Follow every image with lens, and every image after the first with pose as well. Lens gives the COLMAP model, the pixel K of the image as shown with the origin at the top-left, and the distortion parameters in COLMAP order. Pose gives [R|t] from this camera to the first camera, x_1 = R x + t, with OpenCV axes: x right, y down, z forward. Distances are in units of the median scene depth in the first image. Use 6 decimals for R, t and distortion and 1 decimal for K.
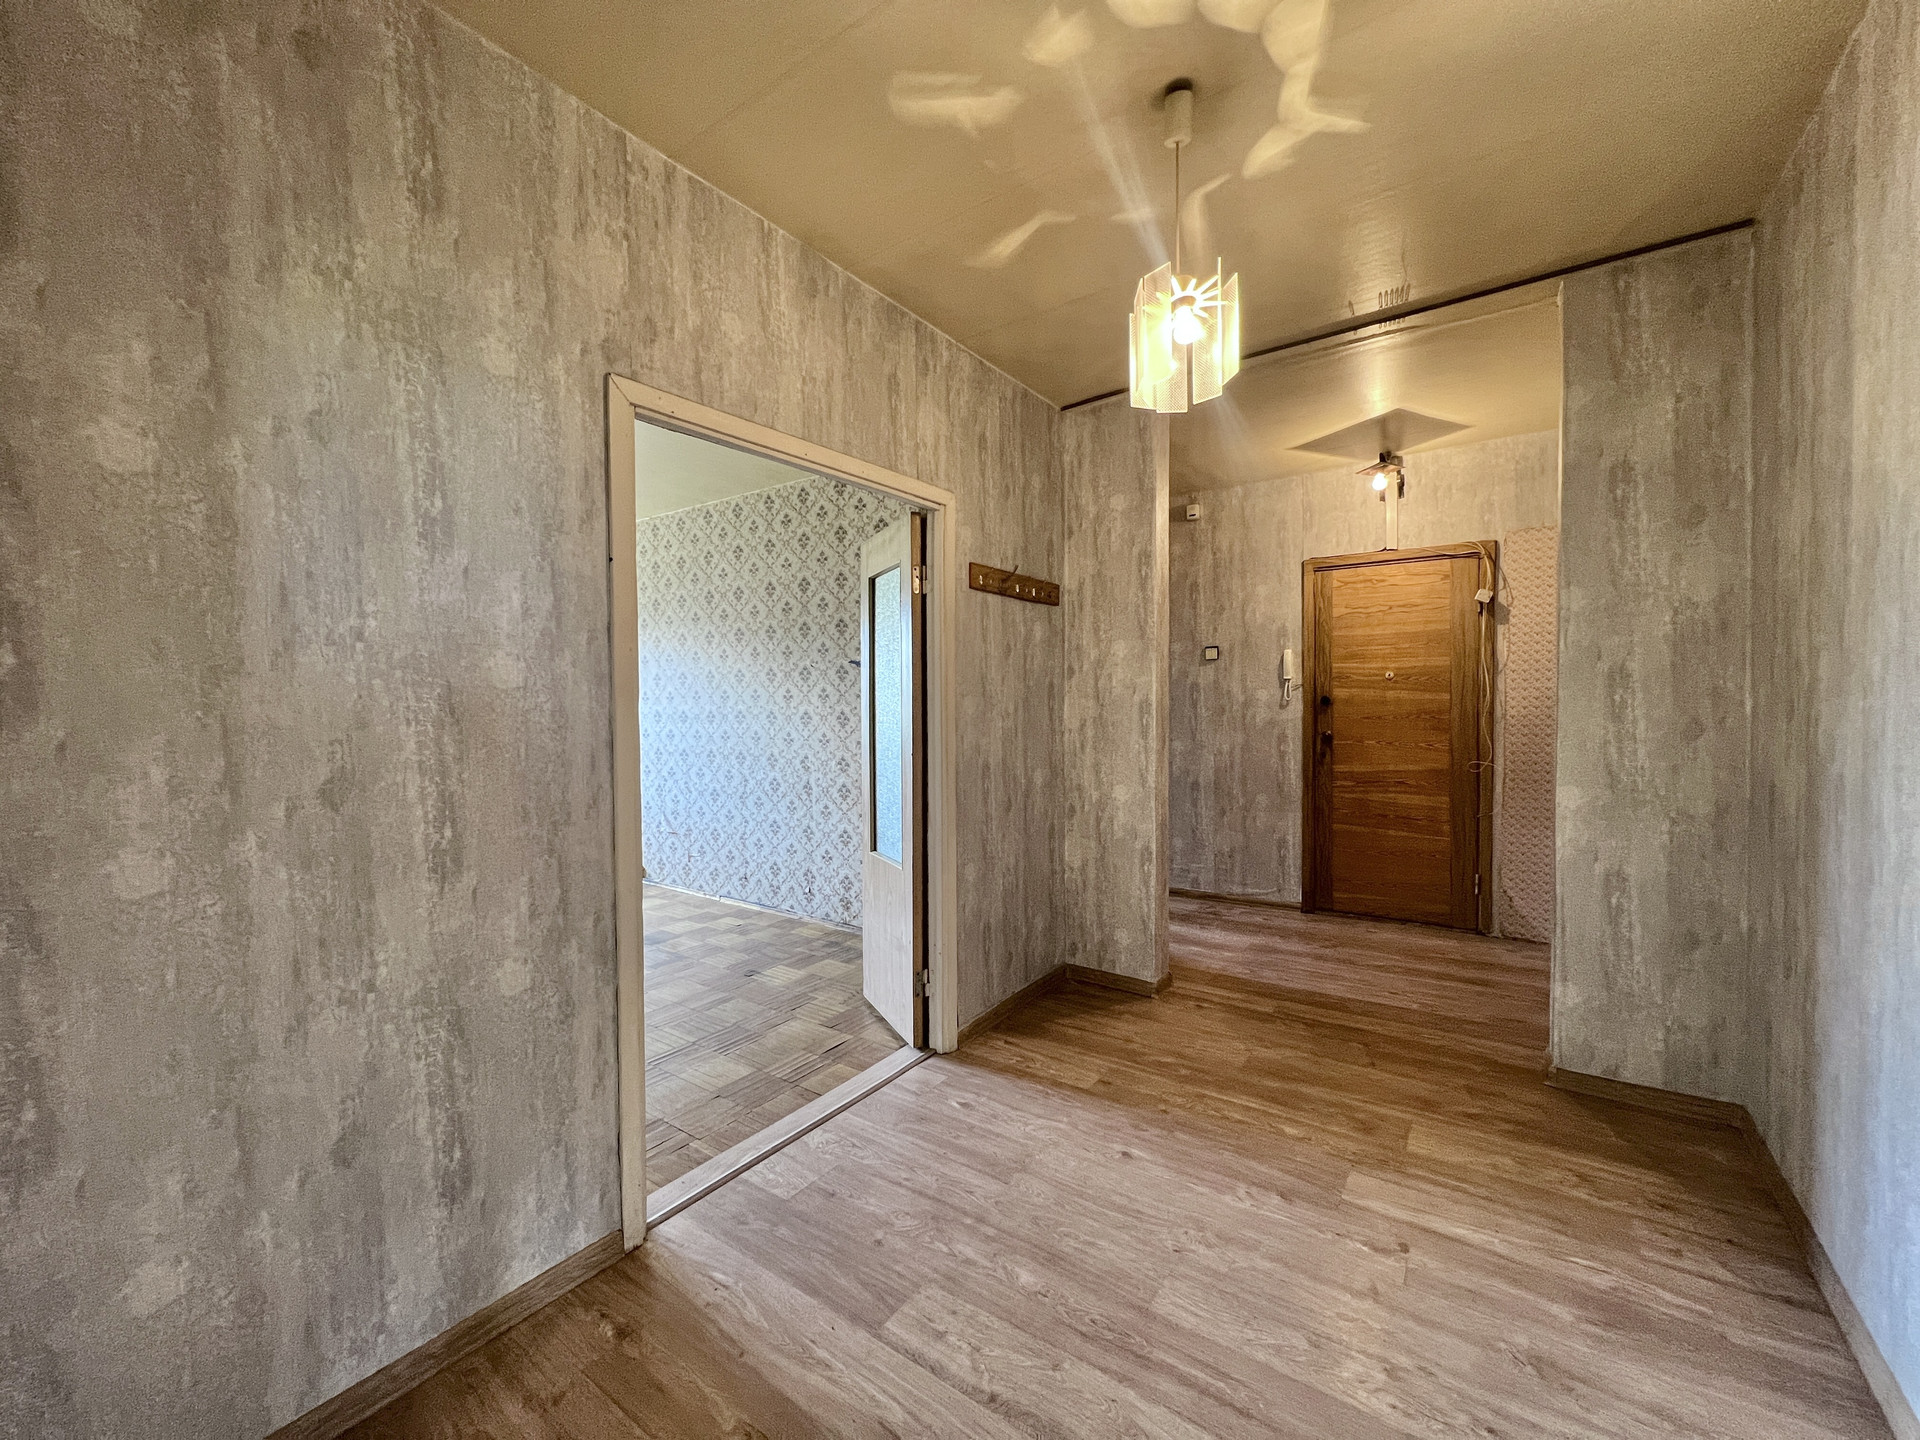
lens RADIAL K [[767.9, 0, 953.4], [0, 767.9, 723.3], [0, 0, 1]] dist [-0.002320, 0.000805]
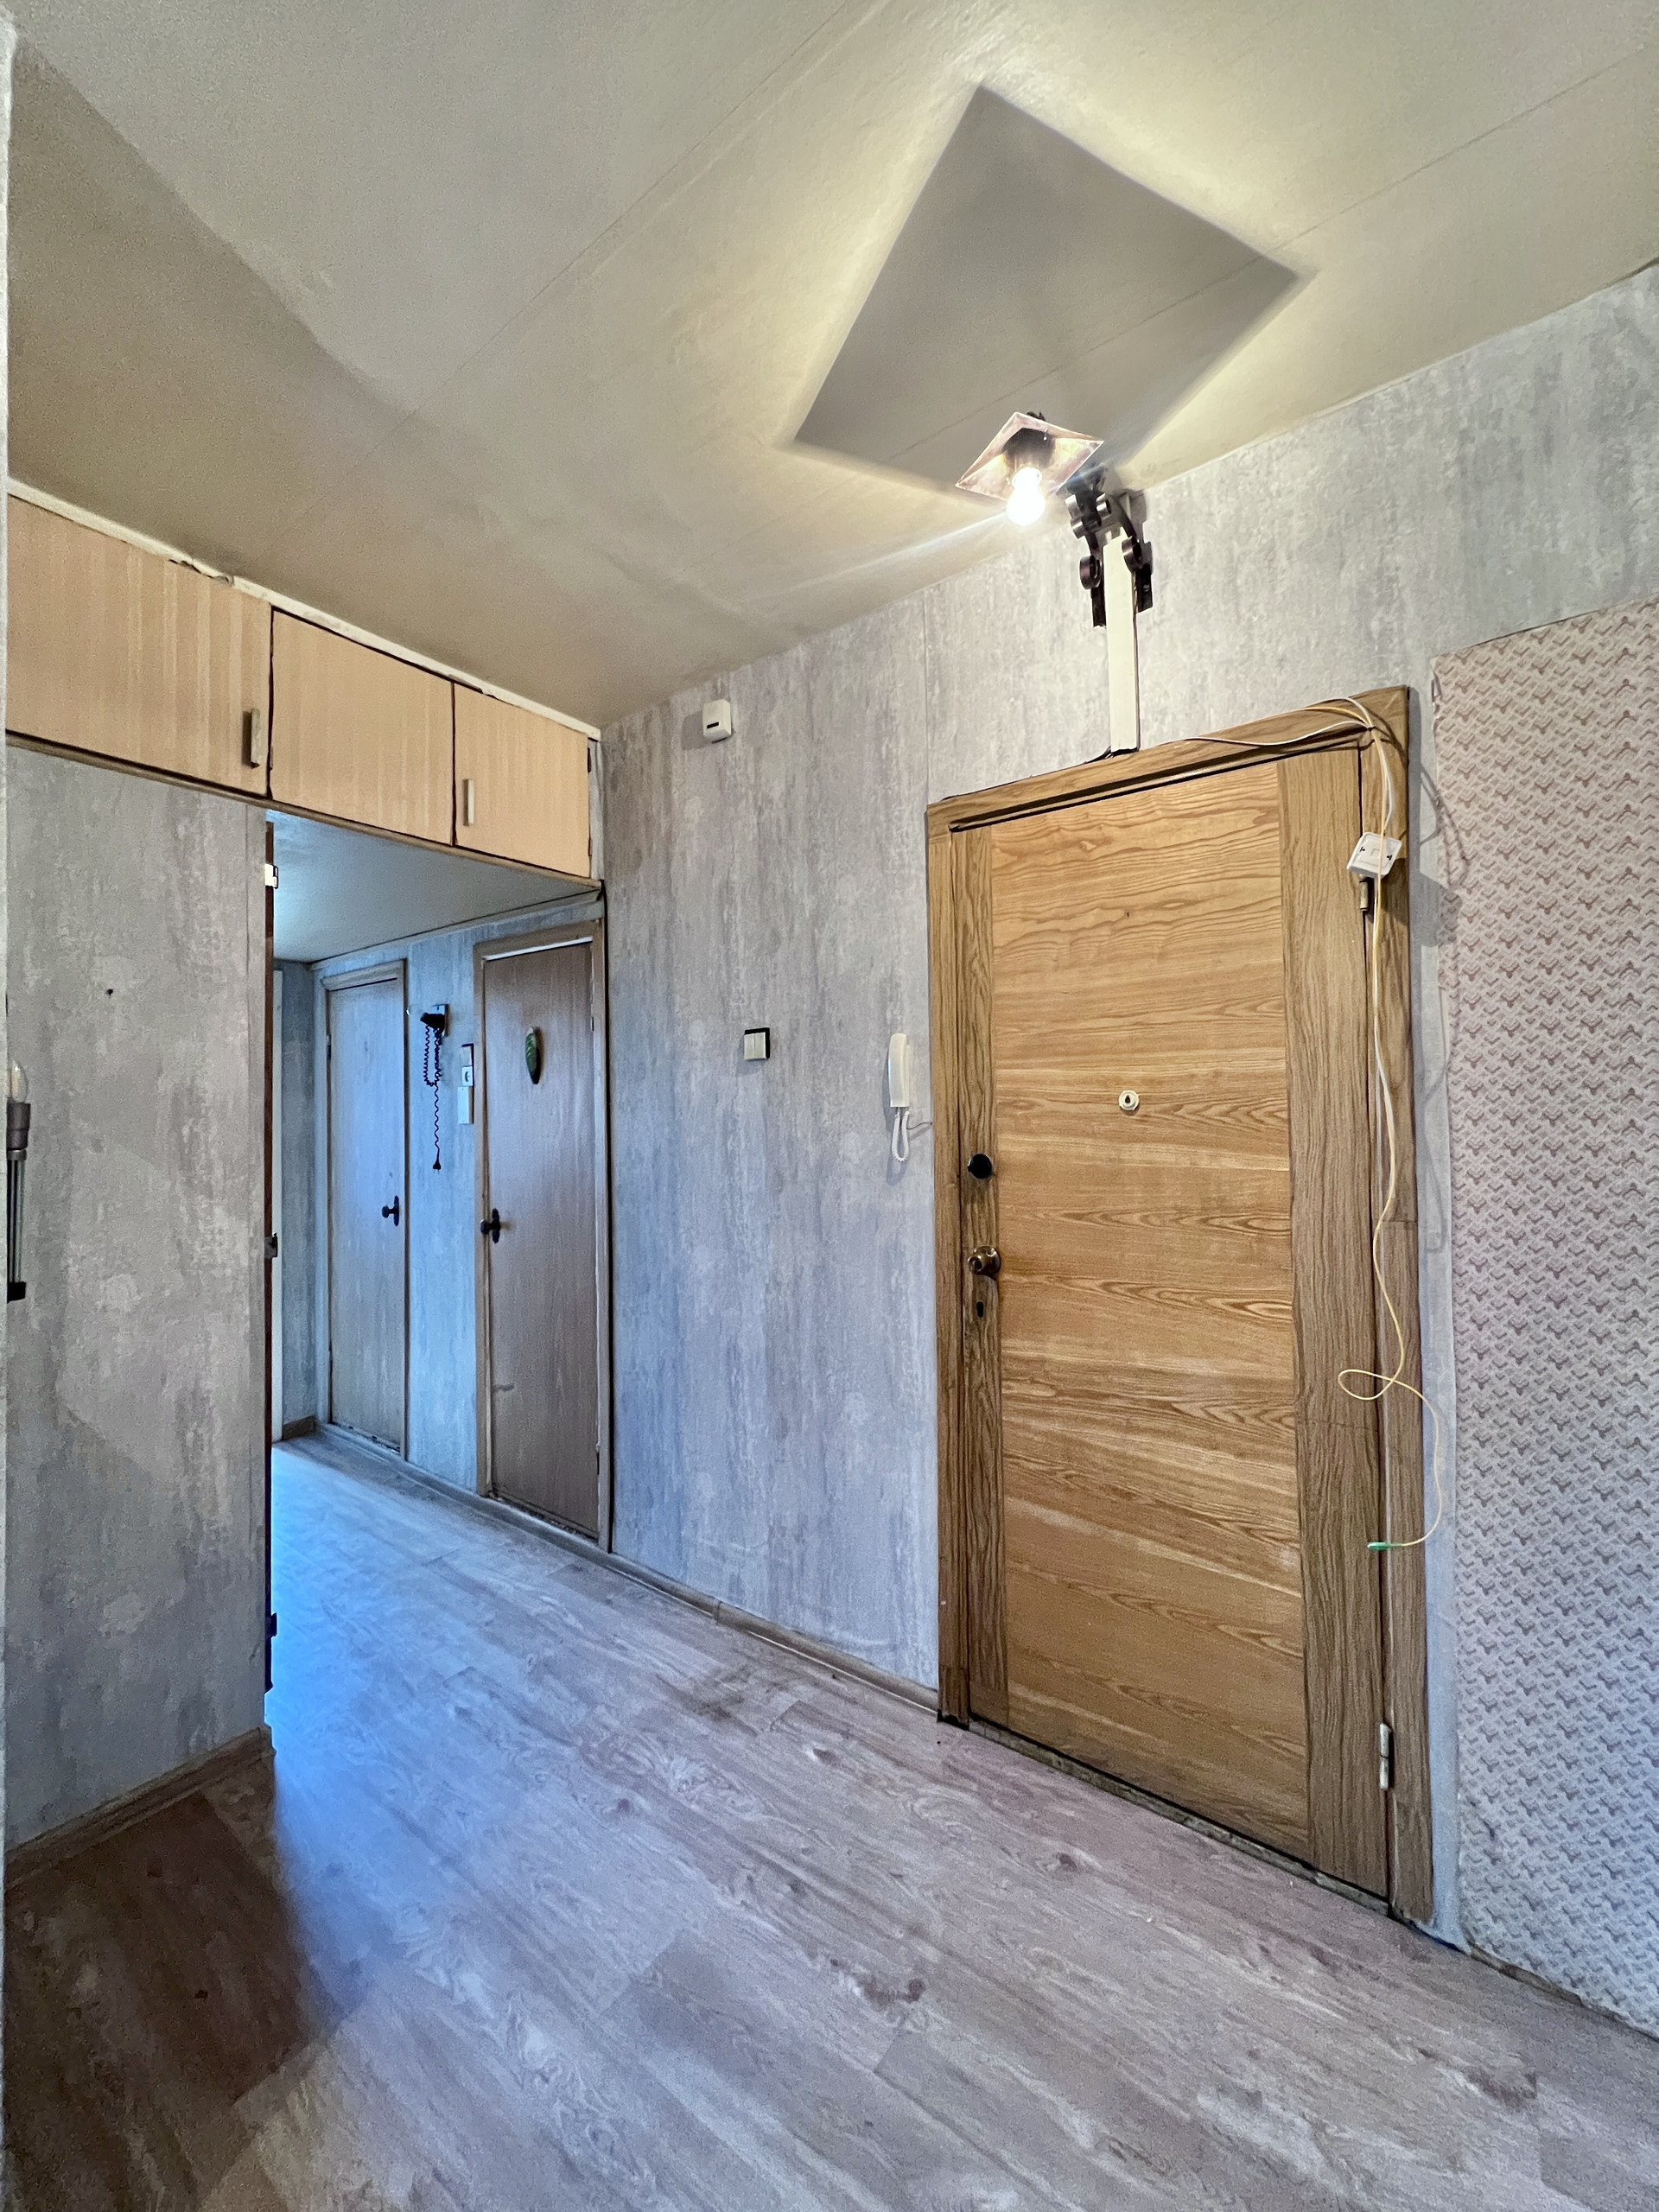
lens RADIAL K [[884.7, 0, 826.0], [0, 884.7, 1099.6], [0, 0, 1]] dist [-0.002320, 0.000805]
pose [[0.999834, -0.005078, -0.017486, 0.652197], [0.004369, 0.999177, -0.040335, -0.070452], [0.017677, 0.040252, 0.999033, 0.878577]]
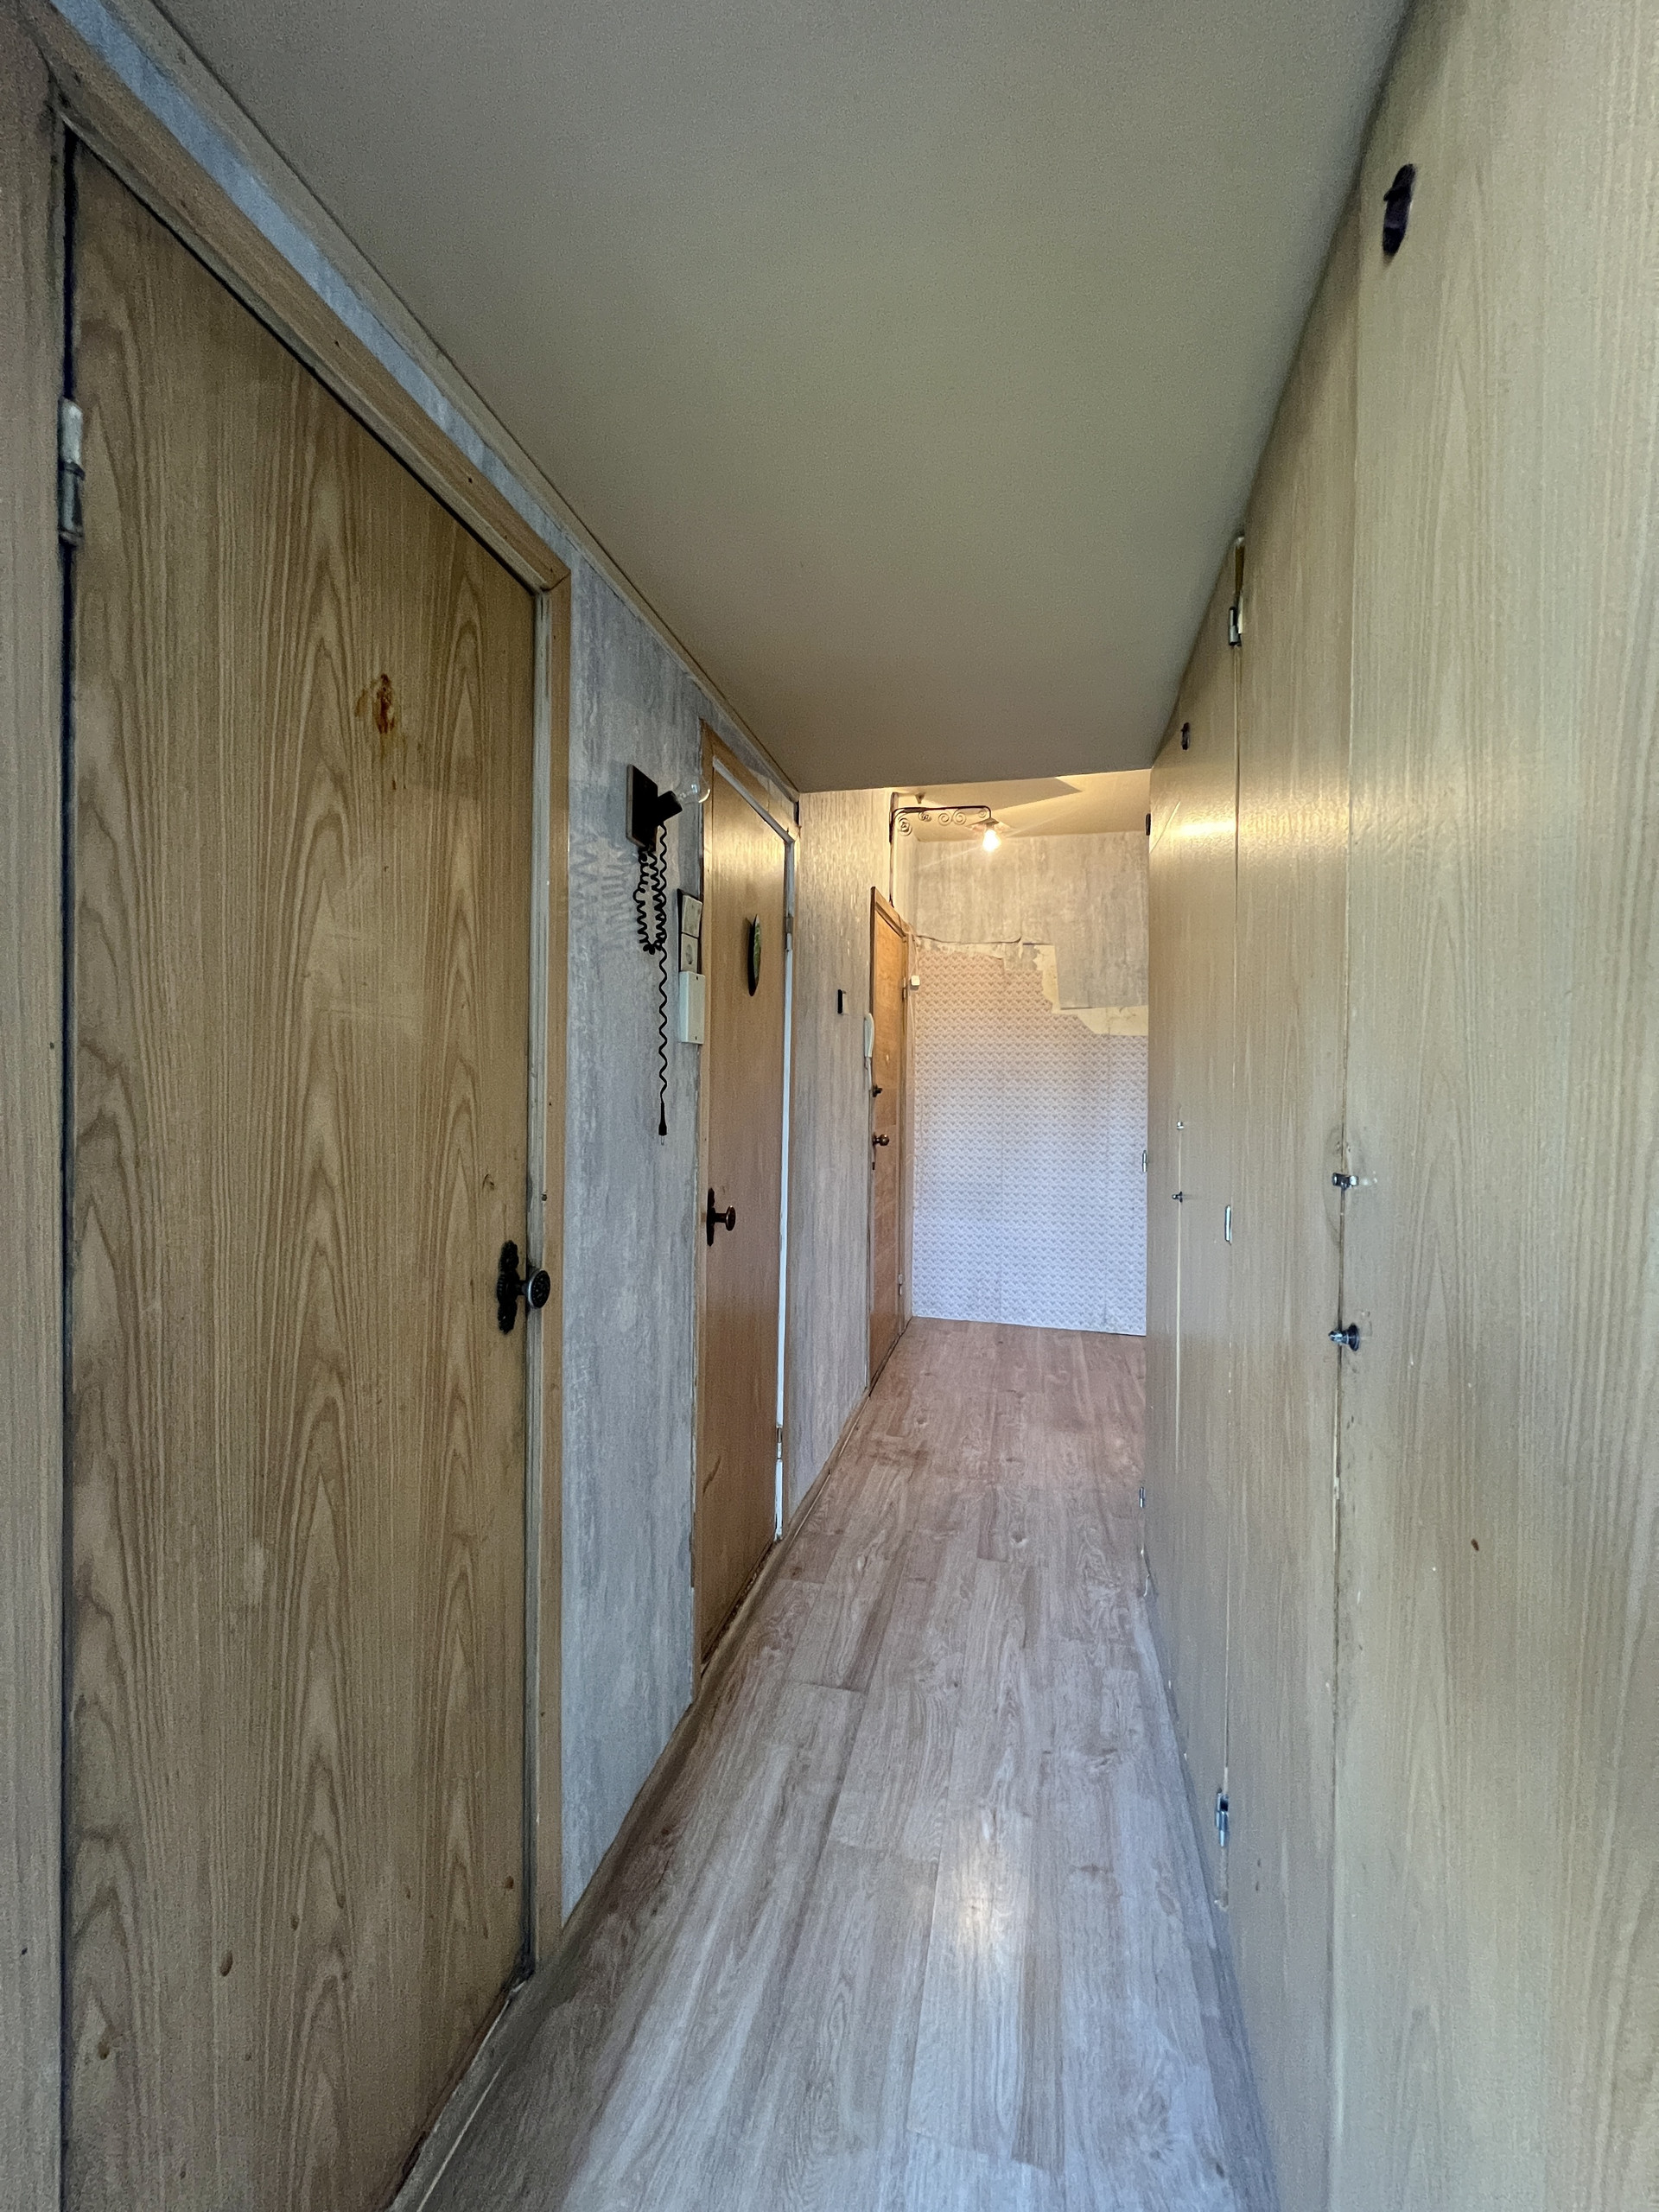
lens RADIAL K [[884.7, 0, 841.1], [0, 884.7, 1099.5], [0, 0, 1]] dist [-0.002320, 0.000805]
pose [[-0.399760, -0.012650, 0.916532, -0.397859], [0.015139, 0.999677, 0.020401, -0.056171], [-0.916495, 0.022031, -0.399440, 2.128917]]
